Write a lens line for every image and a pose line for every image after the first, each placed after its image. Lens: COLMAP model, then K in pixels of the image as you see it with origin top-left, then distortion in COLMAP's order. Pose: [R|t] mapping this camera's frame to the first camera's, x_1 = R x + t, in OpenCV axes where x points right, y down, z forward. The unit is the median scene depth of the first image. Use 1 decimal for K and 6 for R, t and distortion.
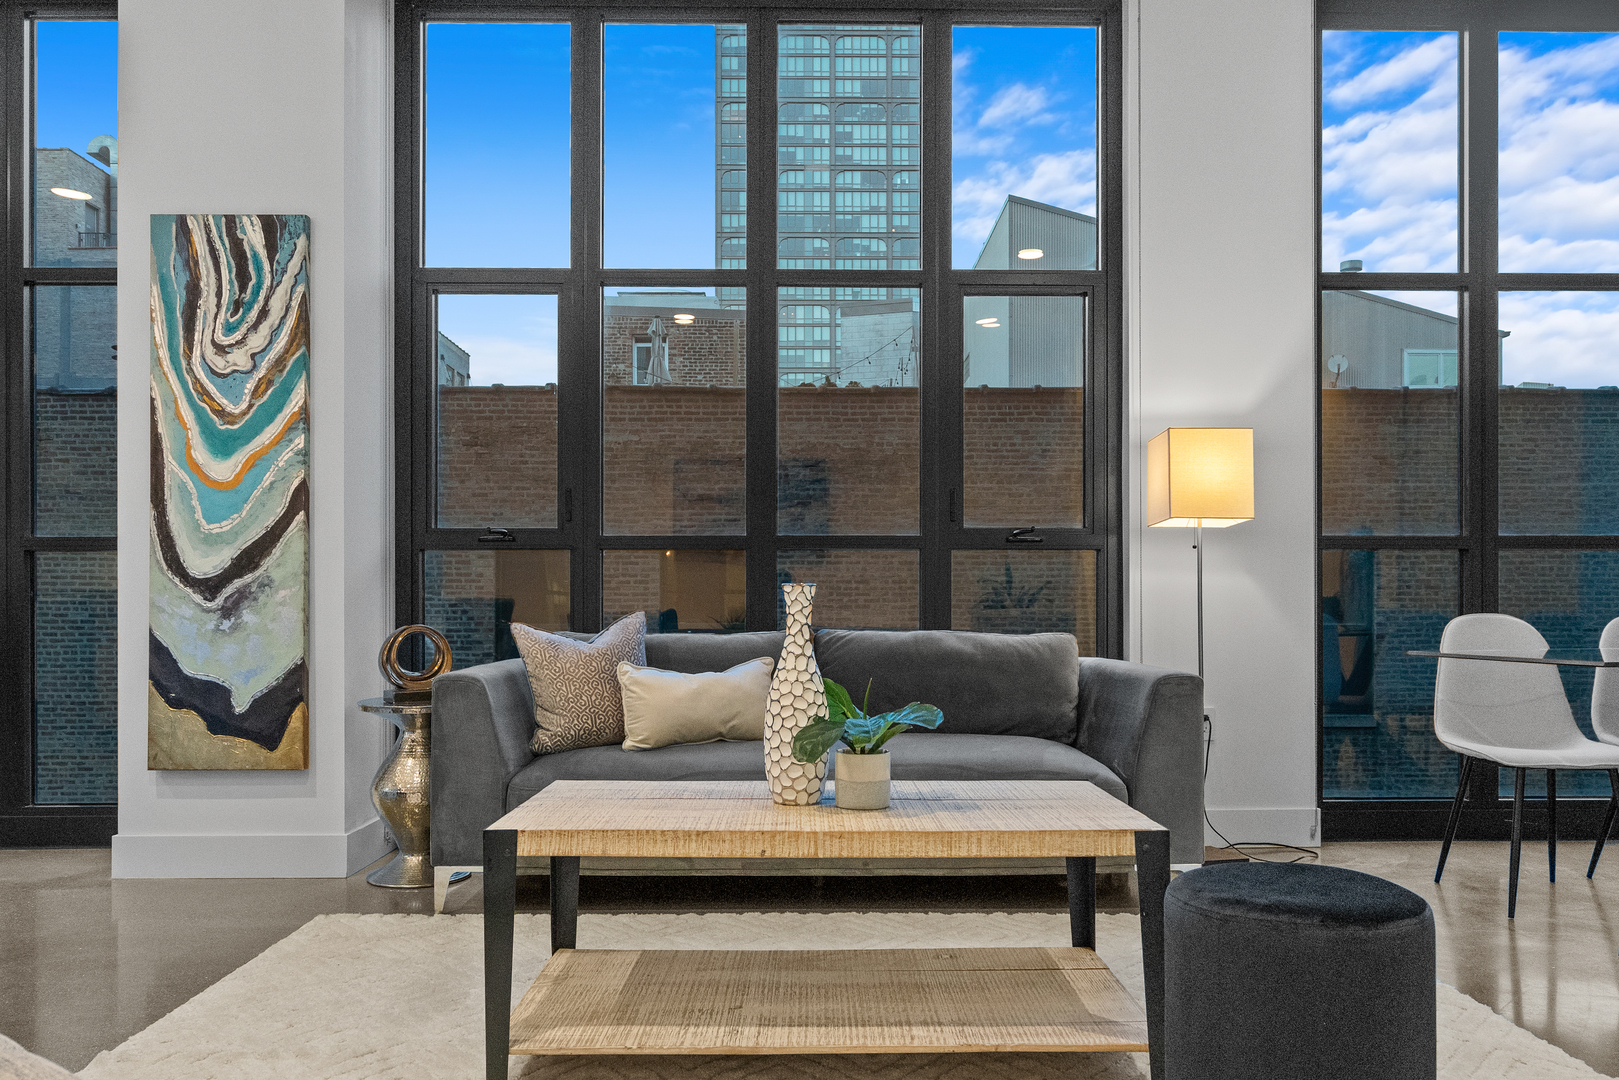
lens RADIAL K [[1202.3, 0, 808.0], [0, 1202.3, 604.1], [0, 0, 1]] dist [-0.001826, -0.000227]
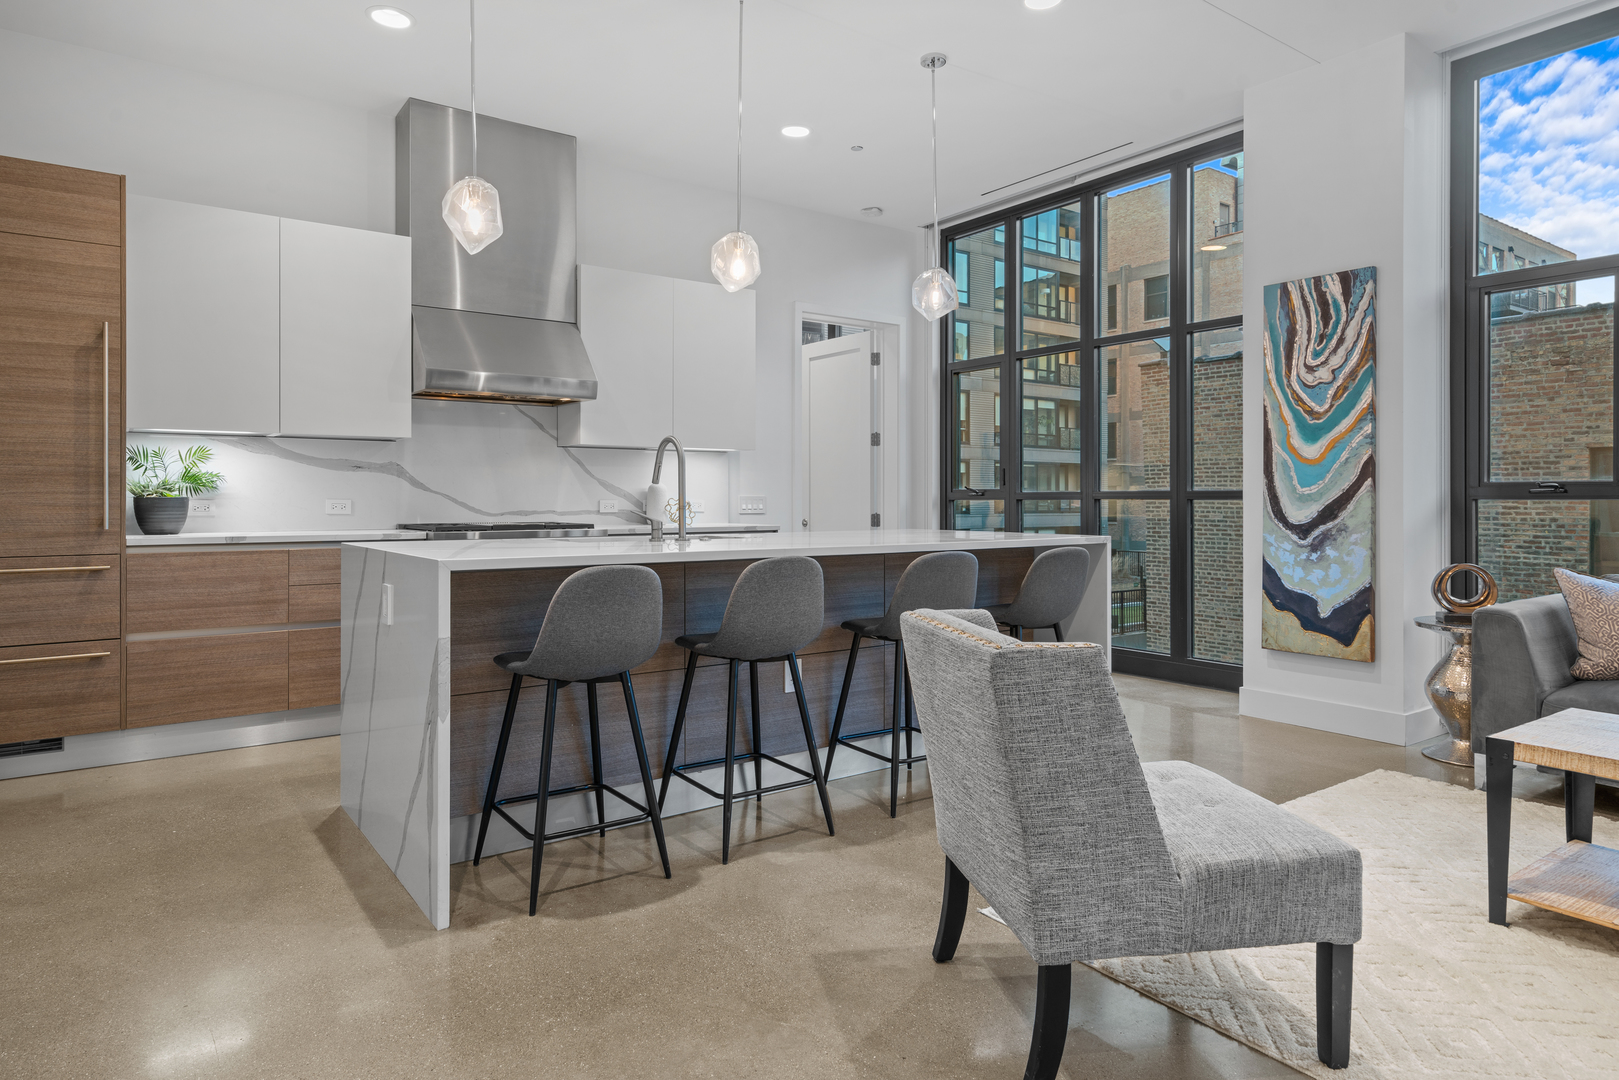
lens RADIAL K [[958.2, 0, 792.1], [0, 958.2, 495.0], [0, 0, 1]] dist [0.007977, 0.002817]
pose [[0.573475, 0.000274, -0.819223, 0.111870], [-0.000739, 1.000000, -0.000183, -0.056970], [0.819223, 0.000710, 0.573475, -0.195927]]
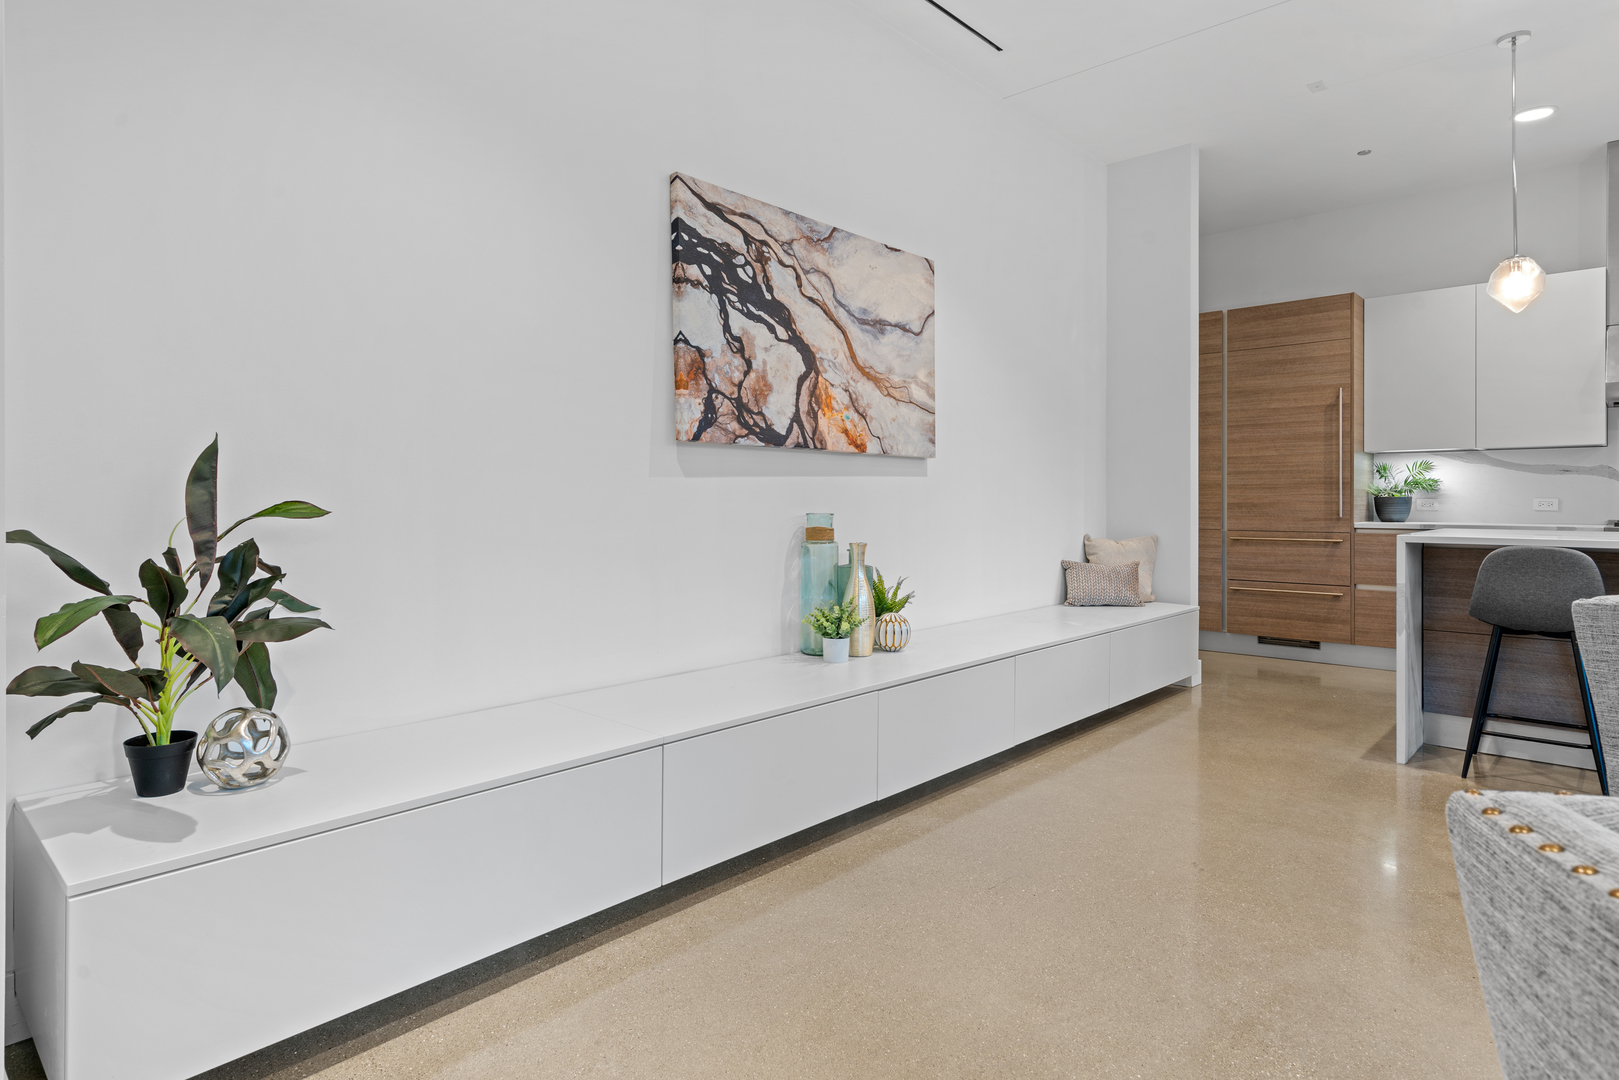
lens RADIAL K [[899.4, 0, 792.1], [0, 899.4, 499.2], [0, 0, 1]] dist [0.006873, 0.001598]
pose [[-0.694413, 0.003002, -0.719571, 0.603899], [0.003151, 0.999994, 0.001131, -0.055240], [0.719570, -0.001482, -0.694418, 0.182433]]
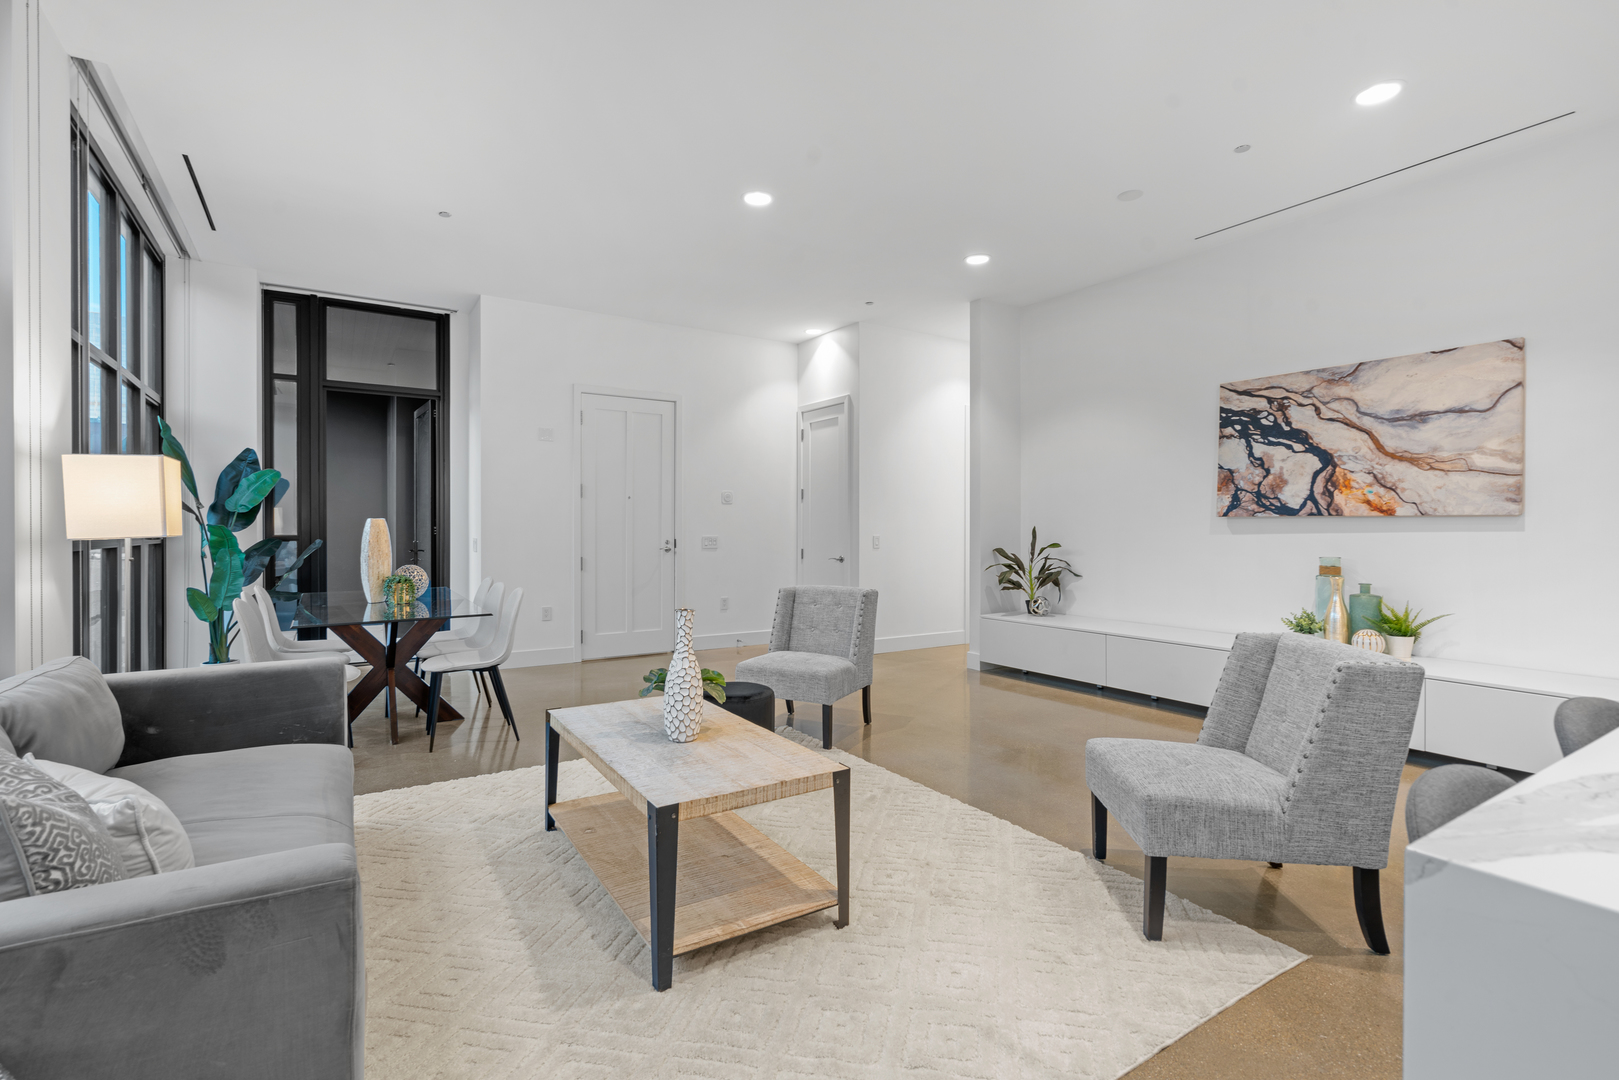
lens RADIAL K [[744.2, 0, 800.6], [0, 744.2, 521.2], [0, 0, 1]] dist [0.001210, 0.000652]
pose [[-0.522702, 0.008869, 0.852469, -0.619290], [-0.001189, 0.999937, -0.011132, -0.081959], [-0.852515, -0.006833, -0.522659, 0.882444]]
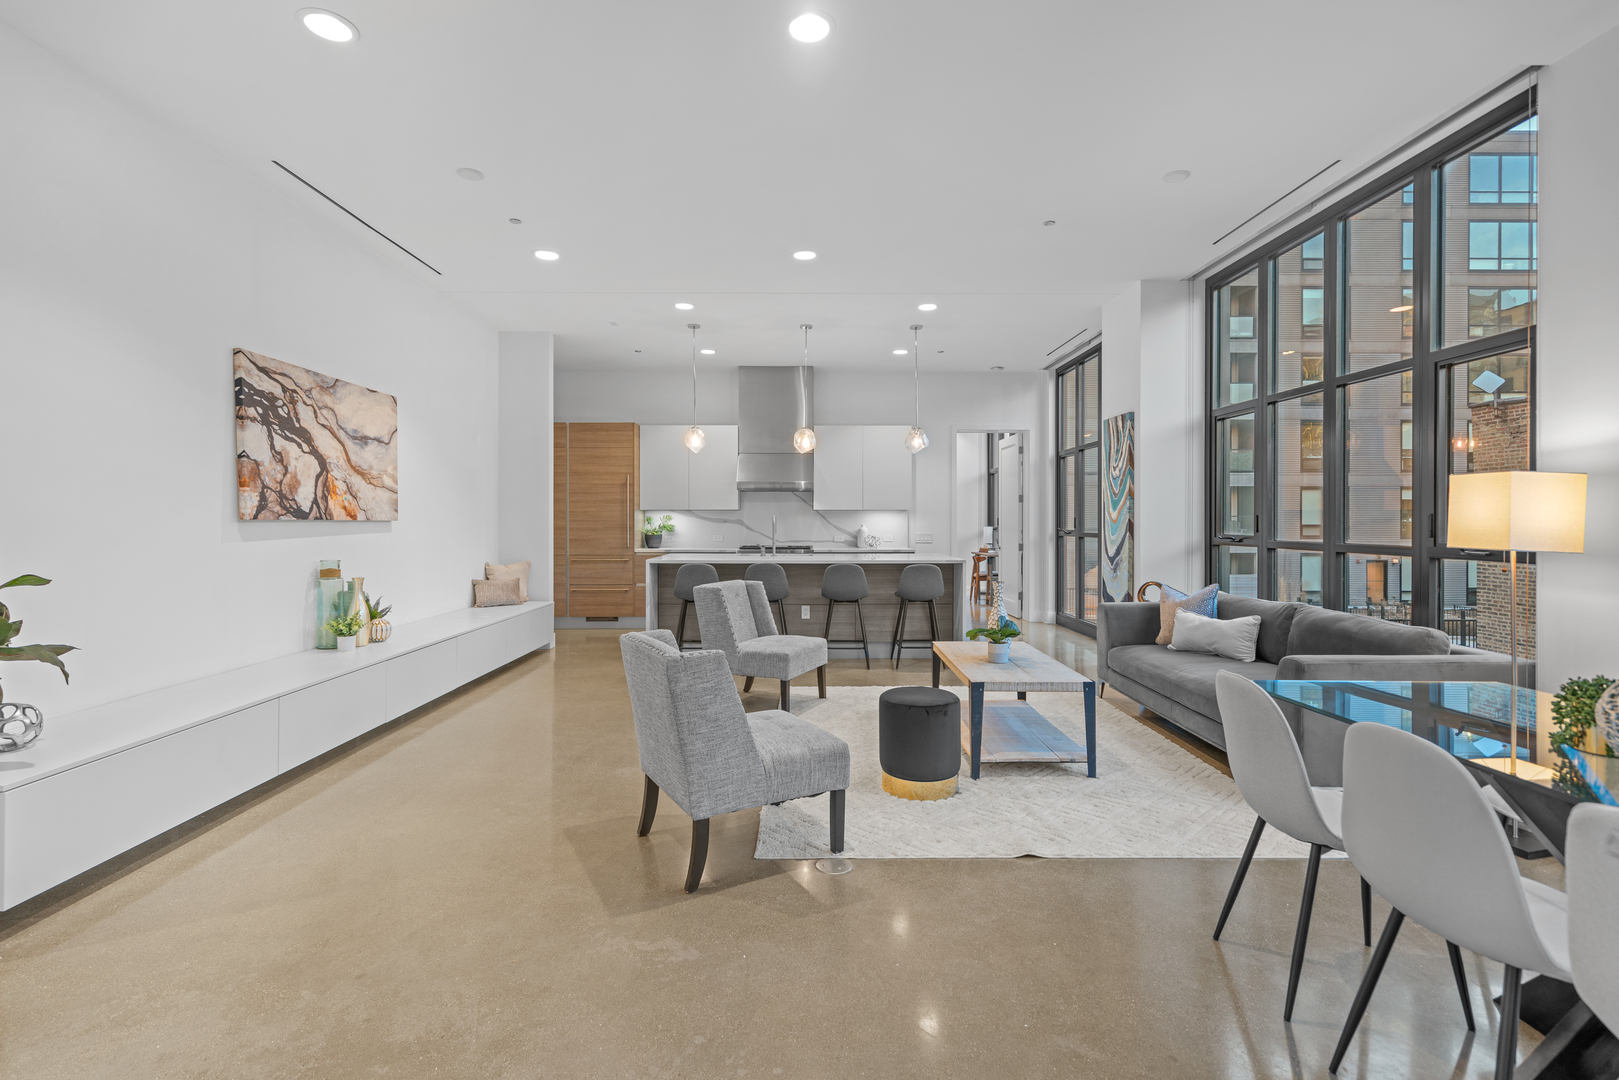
lens RADIAL K [[742.6, 0, 804.5], [0, 742.6, 521.1], [0, 0, 1]] dist [-0.002089, 0.000544]
pose [[-0.007912, 0.004675, -0.999958, 1.116229], [0.001231, 0.999988, 0.004665, -0.107137], [0.999968, -0.001194, -0.007918, 0.344694]]
